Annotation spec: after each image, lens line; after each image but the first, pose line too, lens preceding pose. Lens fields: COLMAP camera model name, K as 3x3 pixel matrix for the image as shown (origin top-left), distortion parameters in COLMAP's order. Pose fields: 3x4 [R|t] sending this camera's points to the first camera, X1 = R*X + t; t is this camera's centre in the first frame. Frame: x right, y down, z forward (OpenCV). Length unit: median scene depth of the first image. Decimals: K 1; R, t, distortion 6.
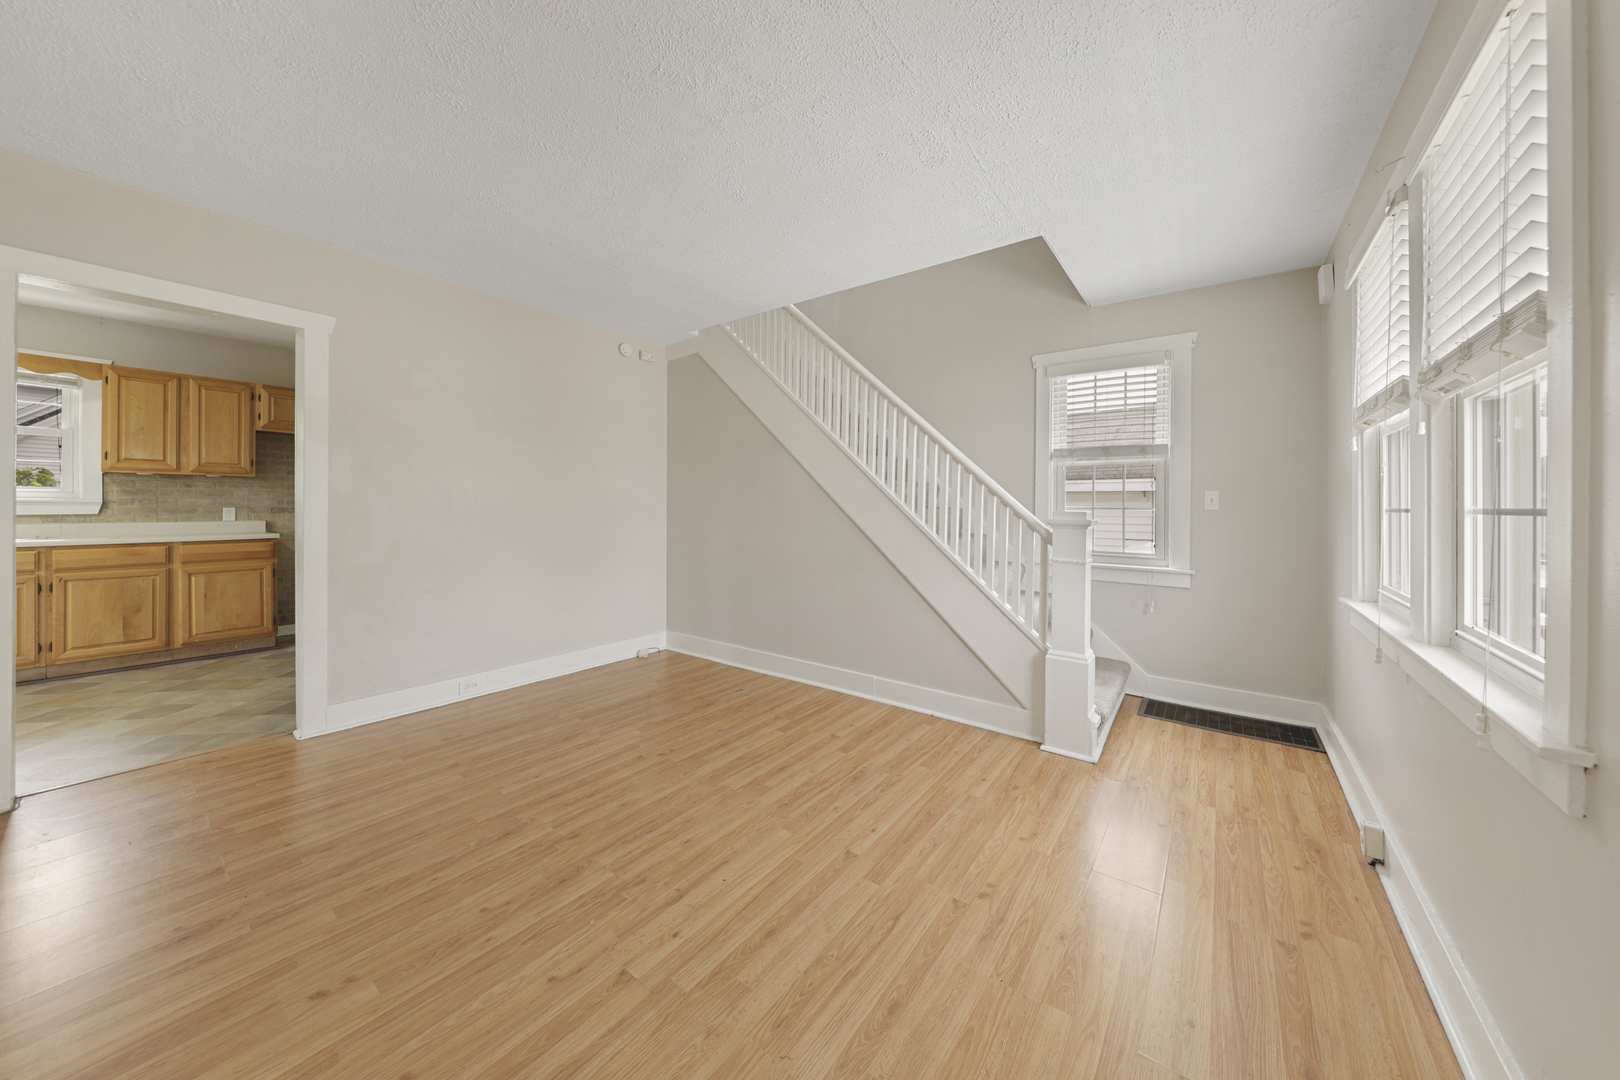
lens RADIAL K [[540.3, 0, 810.9], [0, 540.3, 500.5], [0, 0, 1]] dist [-0.000028, -0.000012]
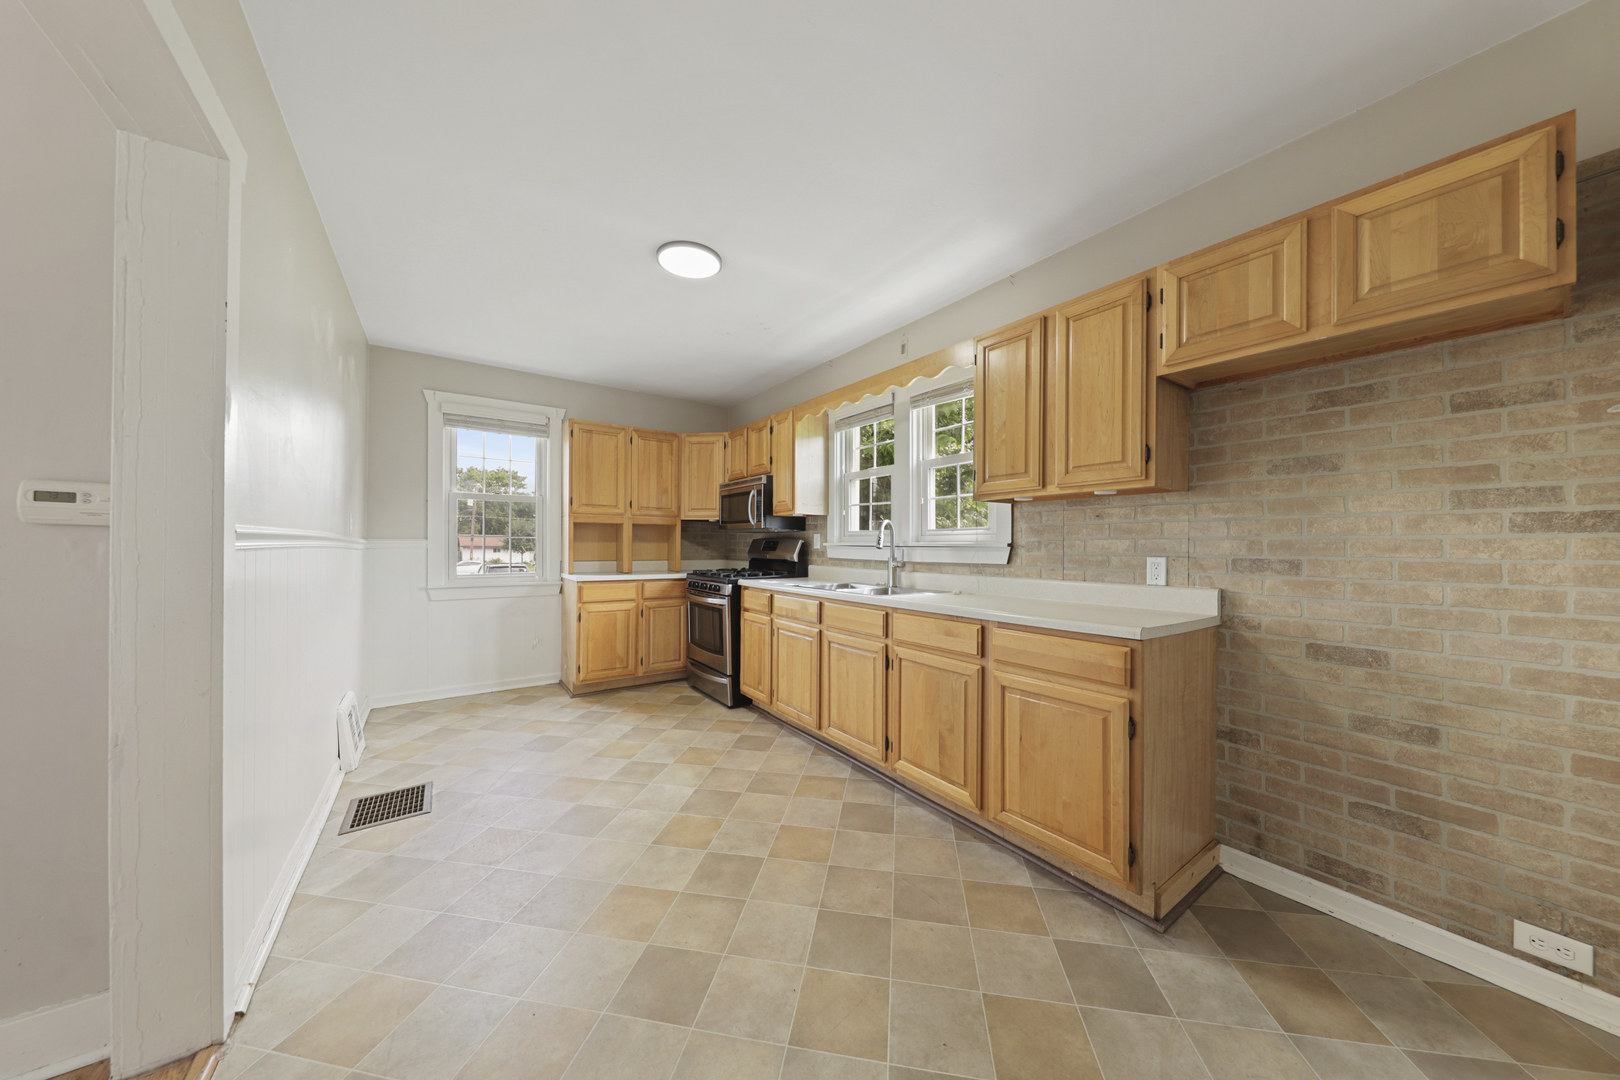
lens RADIAL K [[524.7, 0, 810.7], [0, 524.7, 547.5], [0, 0, 1]] dist [-0.000245, -0.000011]
pose [[-0.307258, -0.010218, -0.951571, -0.573047], [-0.003096, 0.999948, -0.009738, 0.010456], [0.951621, -0.000046, -0.307274, 0.901867]]
